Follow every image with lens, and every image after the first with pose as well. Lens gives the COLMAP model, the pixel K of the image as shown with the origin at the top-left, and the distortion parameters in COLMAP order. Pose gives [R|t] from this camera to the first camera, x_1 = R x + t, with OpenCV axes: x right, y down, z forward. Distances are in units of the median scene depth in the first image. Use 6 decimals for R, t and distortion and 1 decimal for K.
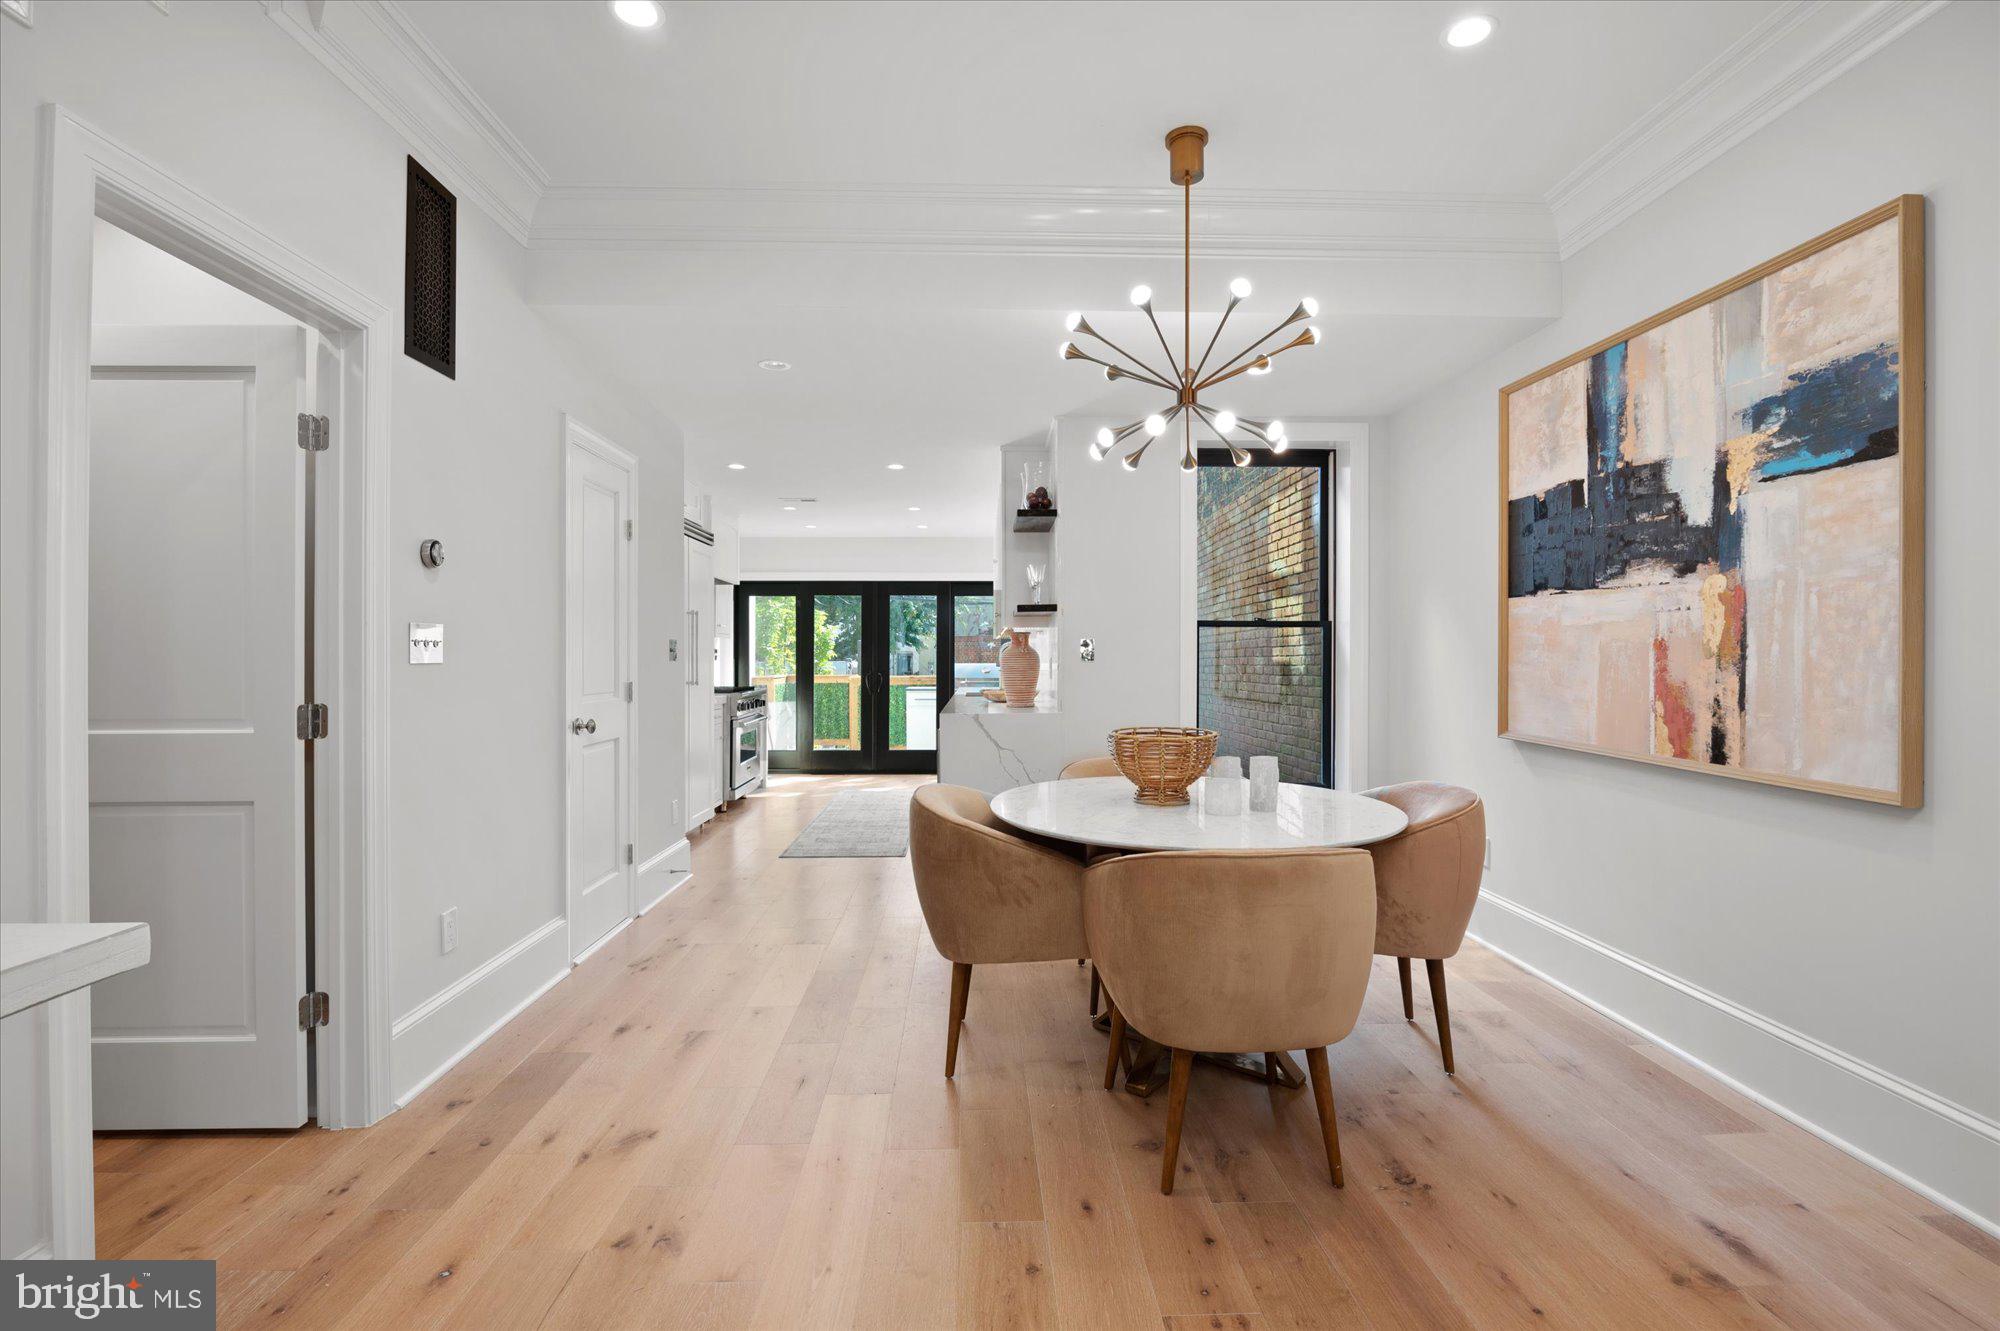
lens RADIAL K [[925.6, 0, 995.6], [0, 925.6, 670.2], [0, 0, 1]] dist [-0.000211, -0.009722]
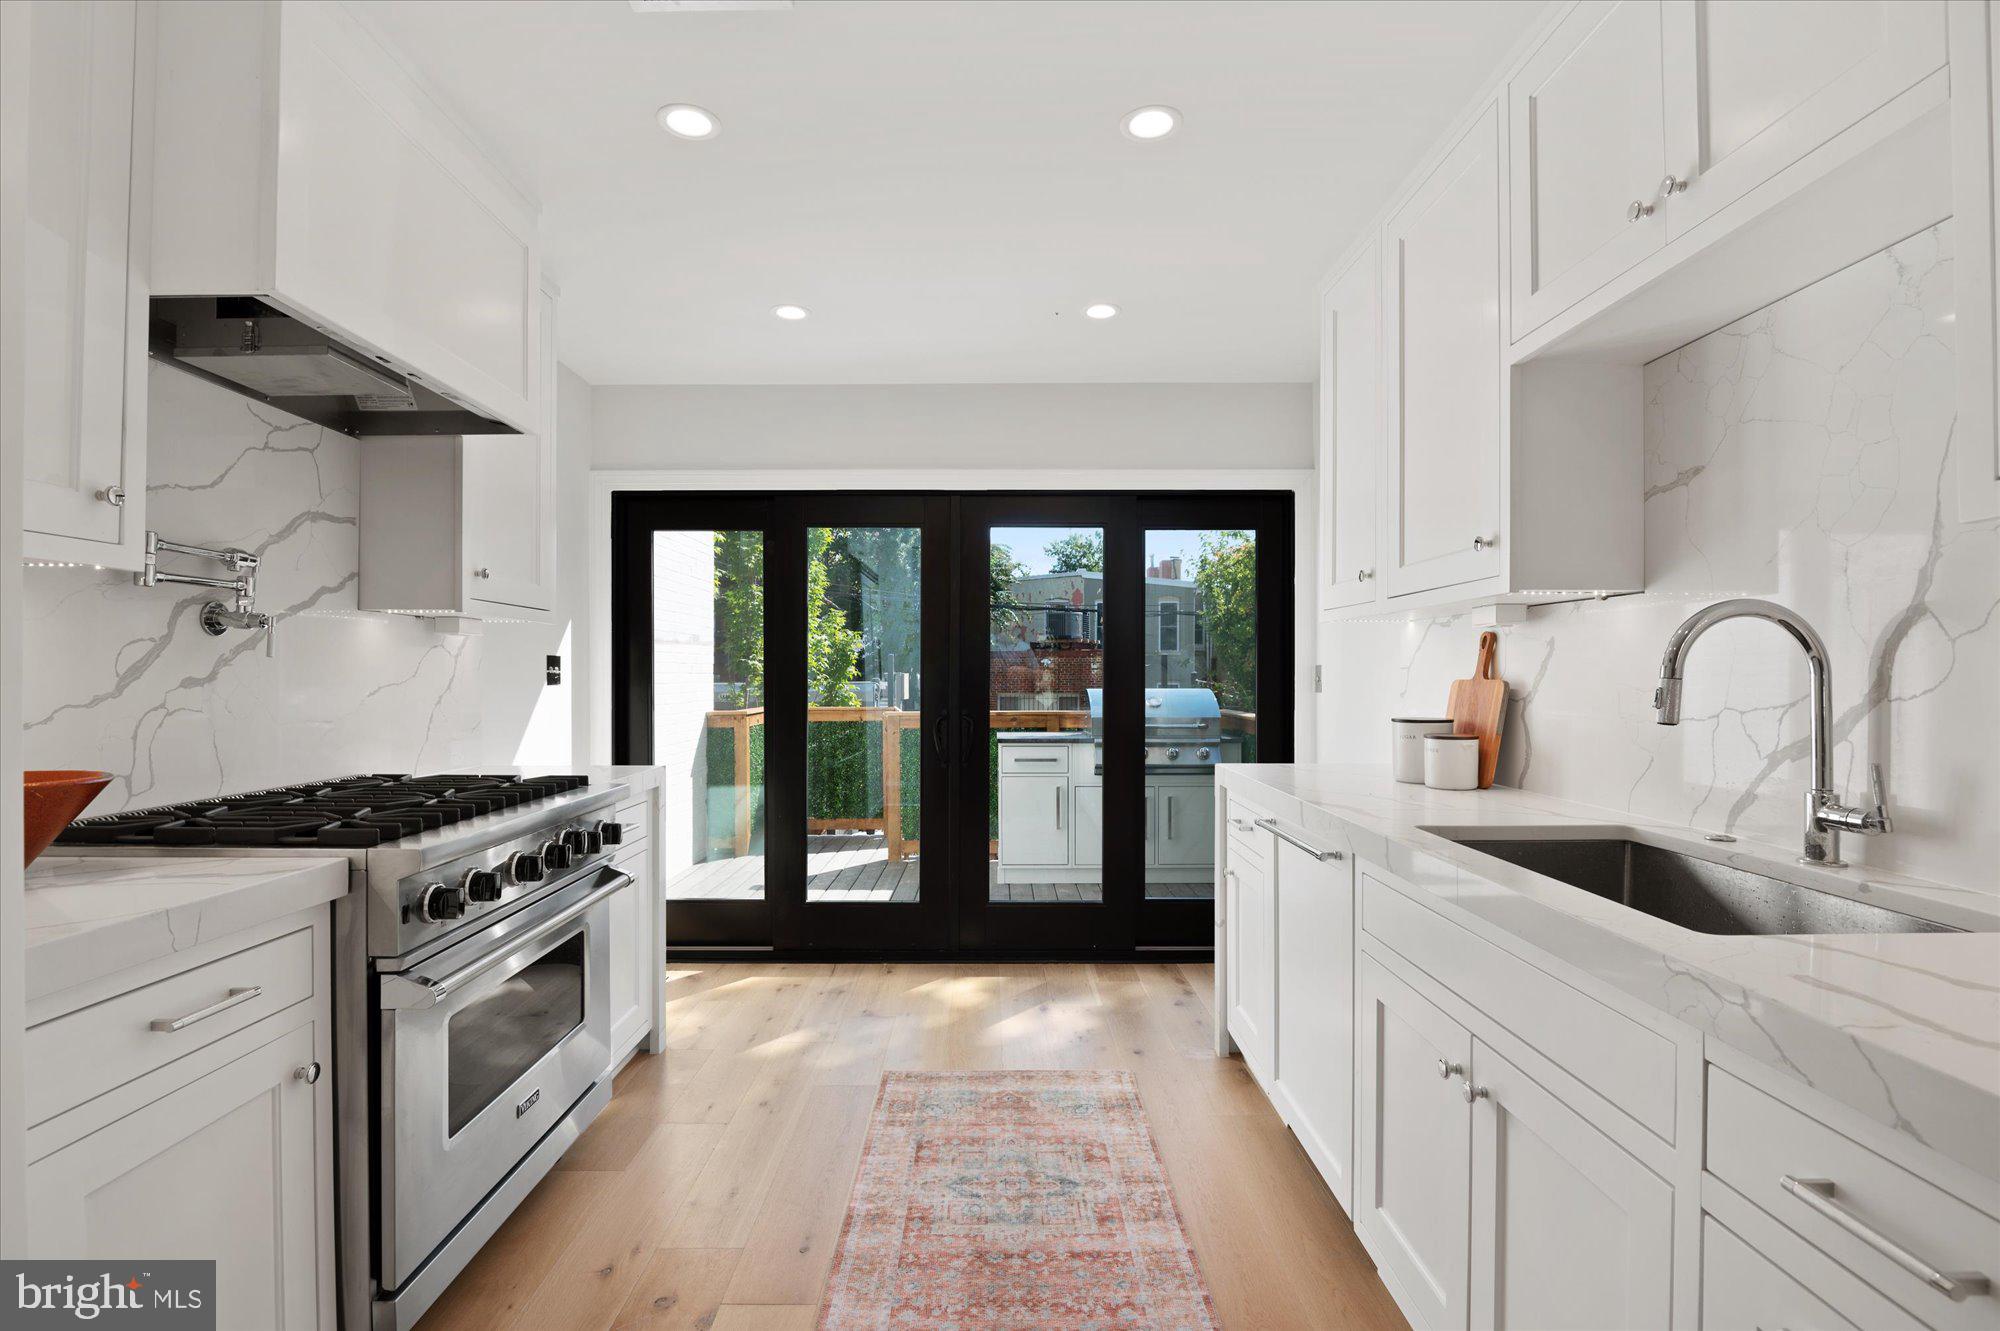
lens RADIAL K [[925.6, 0, 995.6], [0, 925.6, 670.2], [0, 0, 1]] dist [-0.000211, -0.009722]
pose [[0.999717, -0.001467, -0.023741, -0.100648], [0.000968, 0.999779, -0.020993, -0.007588], [0.023767, 0.020964, 0.999498, 0.576449]]
